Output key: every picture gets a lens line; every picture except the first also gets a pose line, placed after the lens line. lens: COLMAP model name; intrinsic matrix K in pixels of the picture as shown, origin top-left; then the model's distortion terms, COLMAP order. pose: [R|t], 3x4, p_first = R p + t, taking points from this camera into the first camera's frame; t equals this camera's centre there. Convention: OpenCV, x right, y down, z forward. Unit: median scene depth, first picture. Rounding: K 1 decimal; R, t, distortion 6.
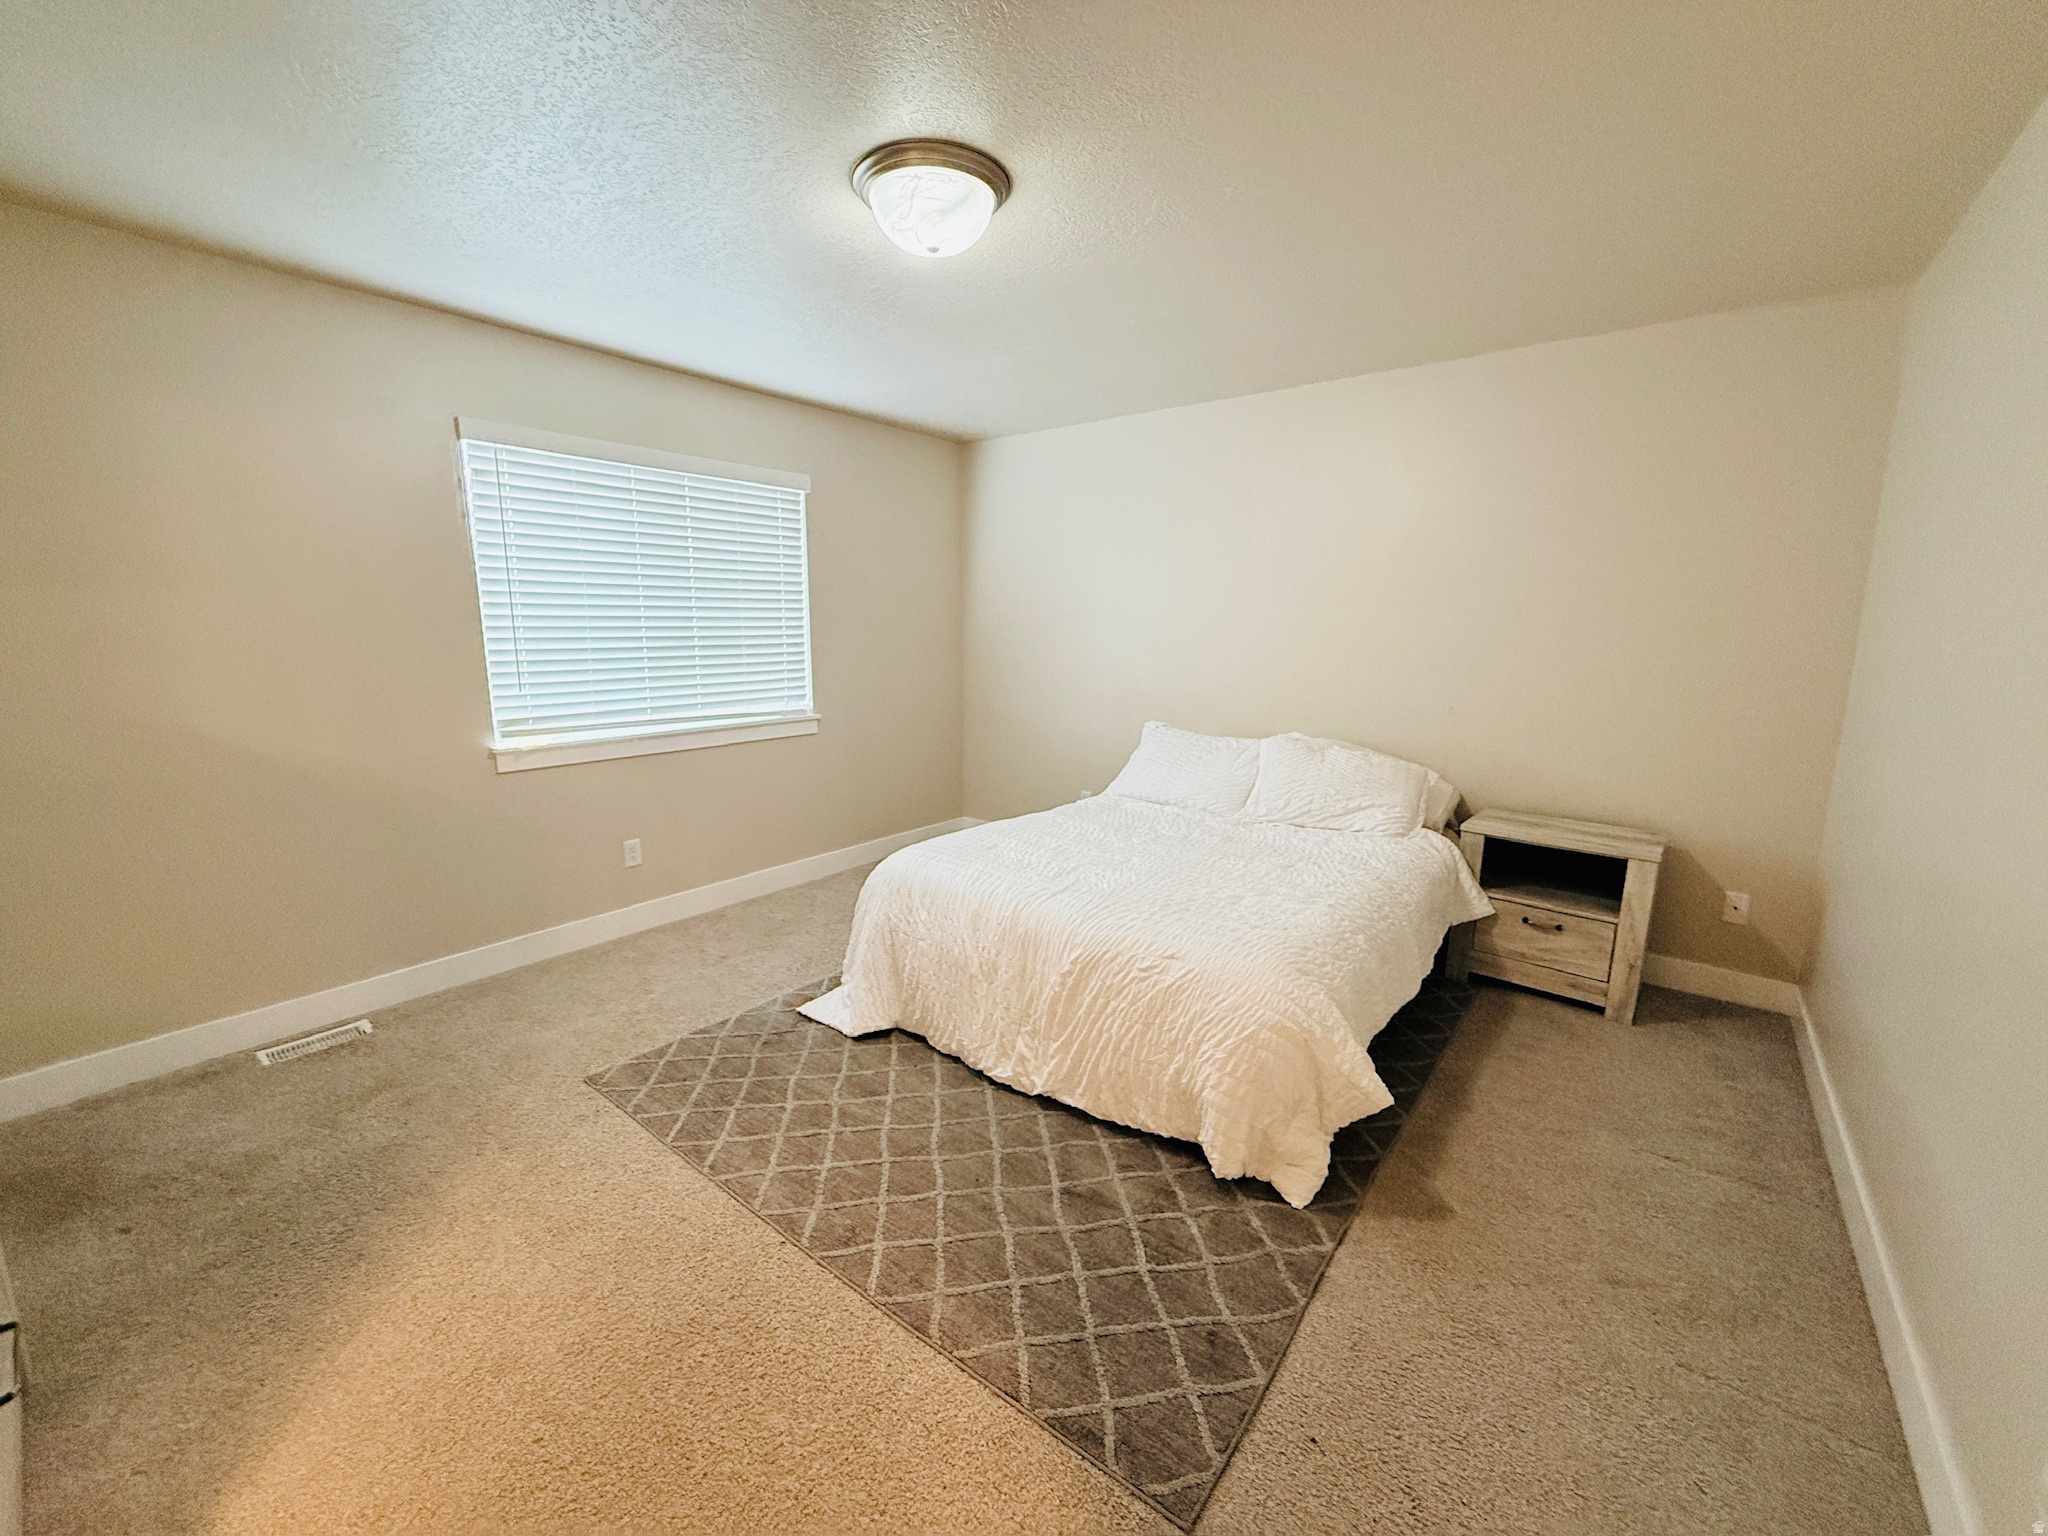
lens RADIAL K [[813.7, 0, 1019.6], [0, 813.7, 763.3], [0, 0, 1]] dist [0.000112, 0.000060]
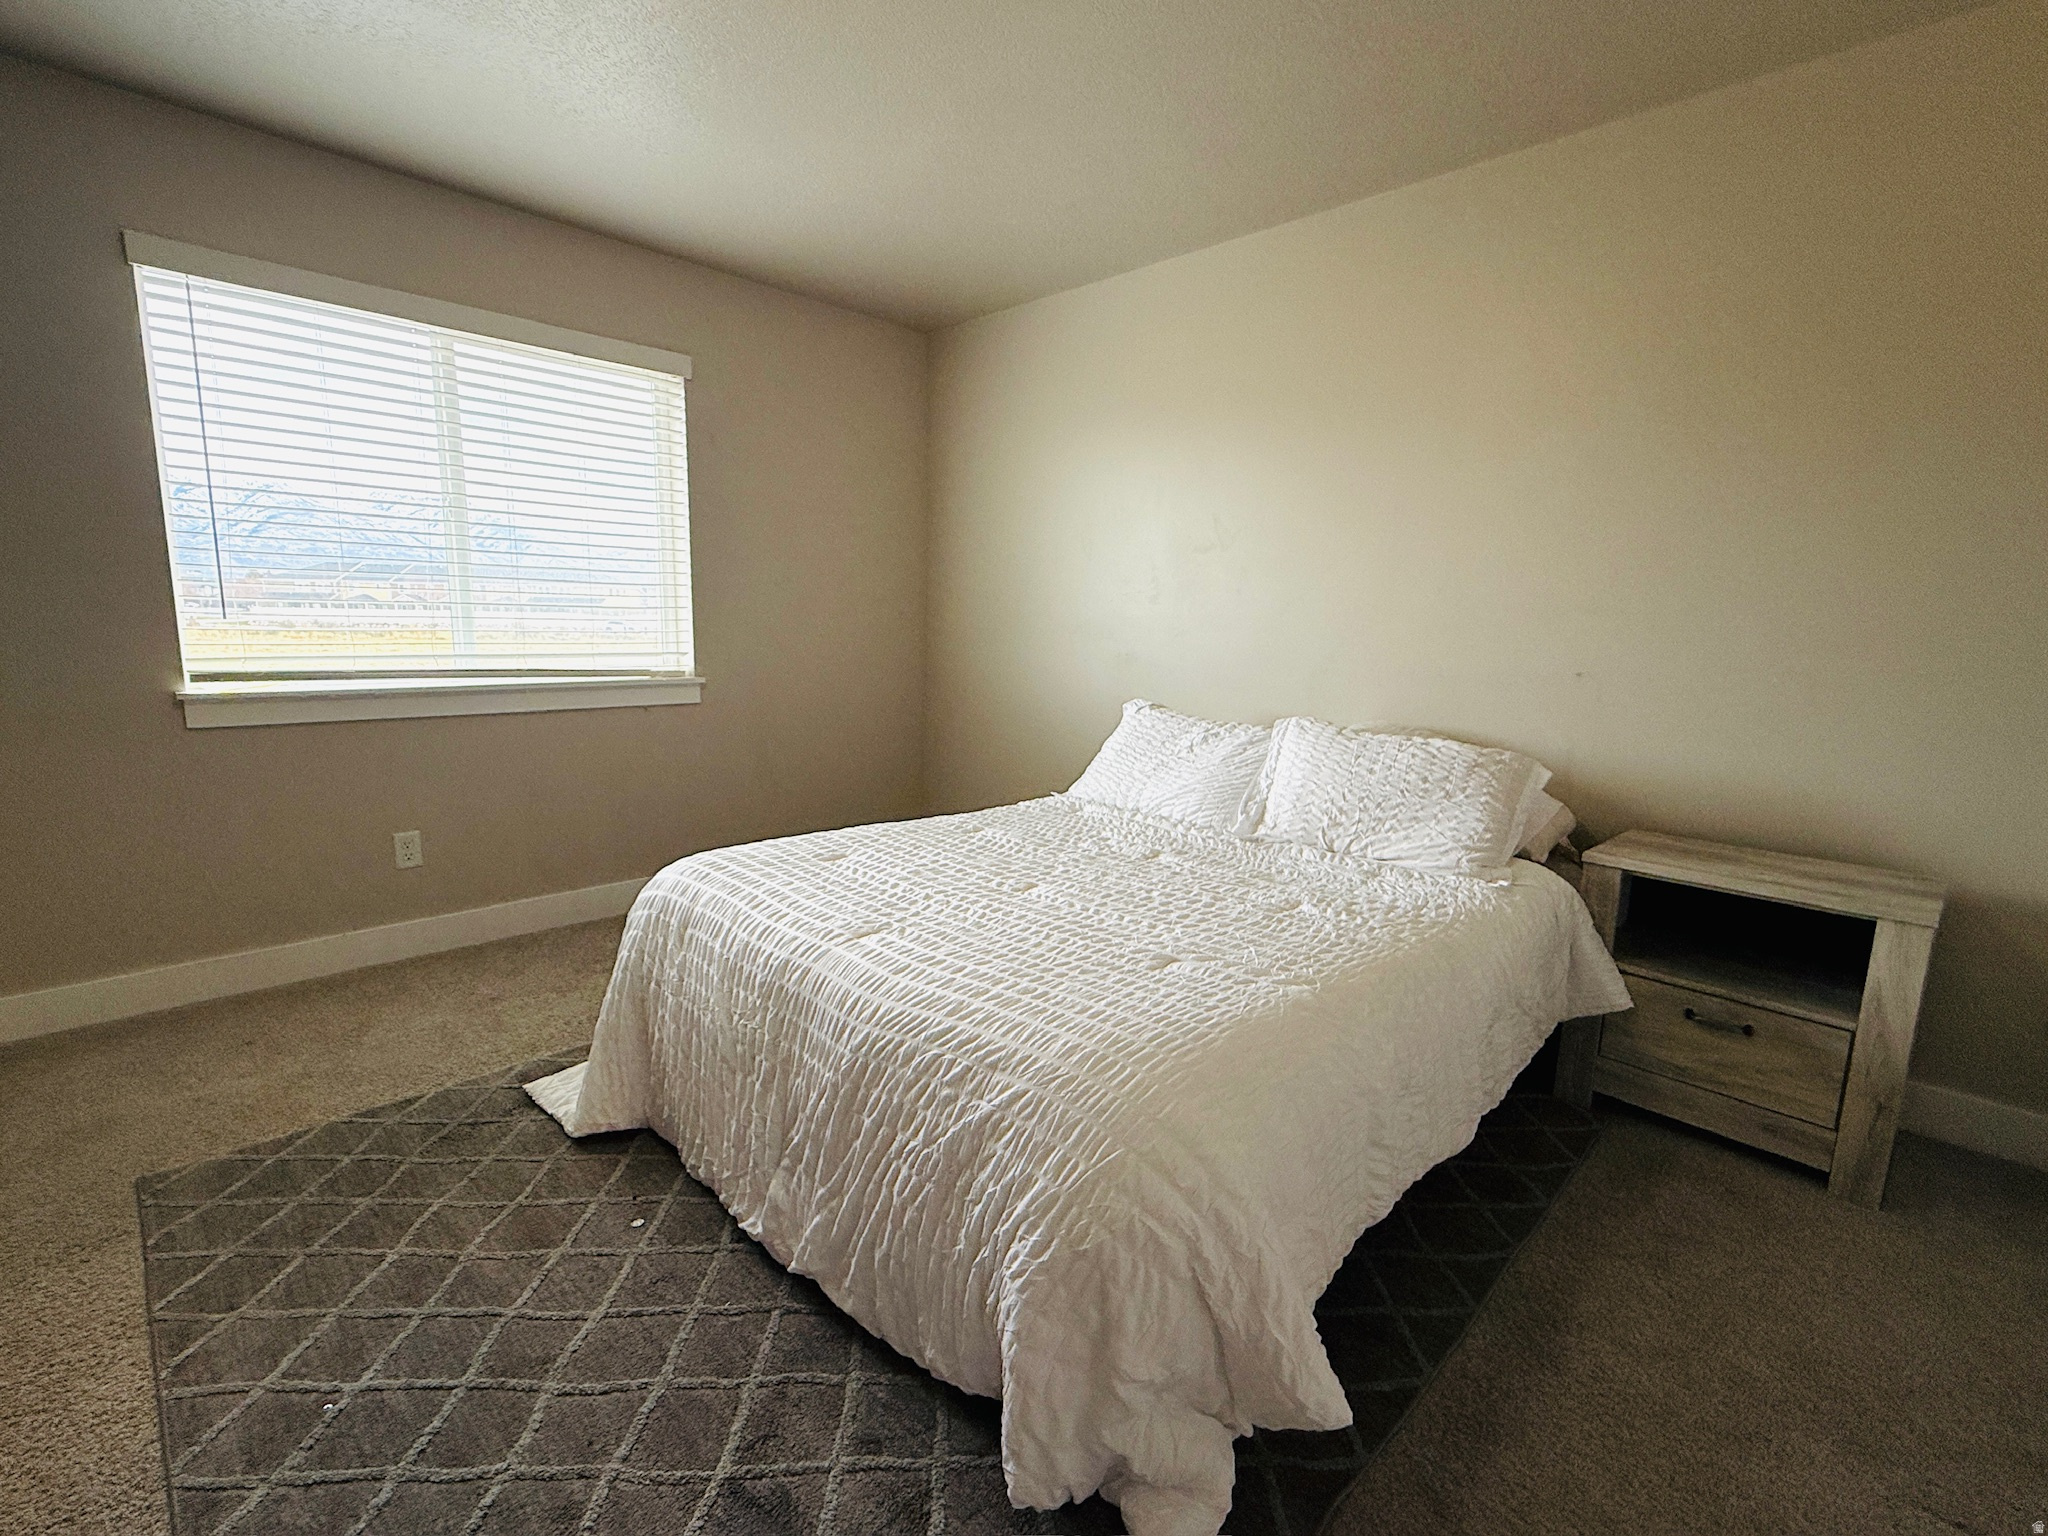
lens RADIAL K [[917.9, 0, 1028.3], [0, 917.9, 761.5], [0, 0, 1]] dist [-0.032946, 0.016762]
pose [[0.993661, 0.027451, -0.109012, 0.213496], [-0.029616, 0.999394, -0.018285, 0.034540], [0.108444, 0.021398, 0.993872, 0.291033]]
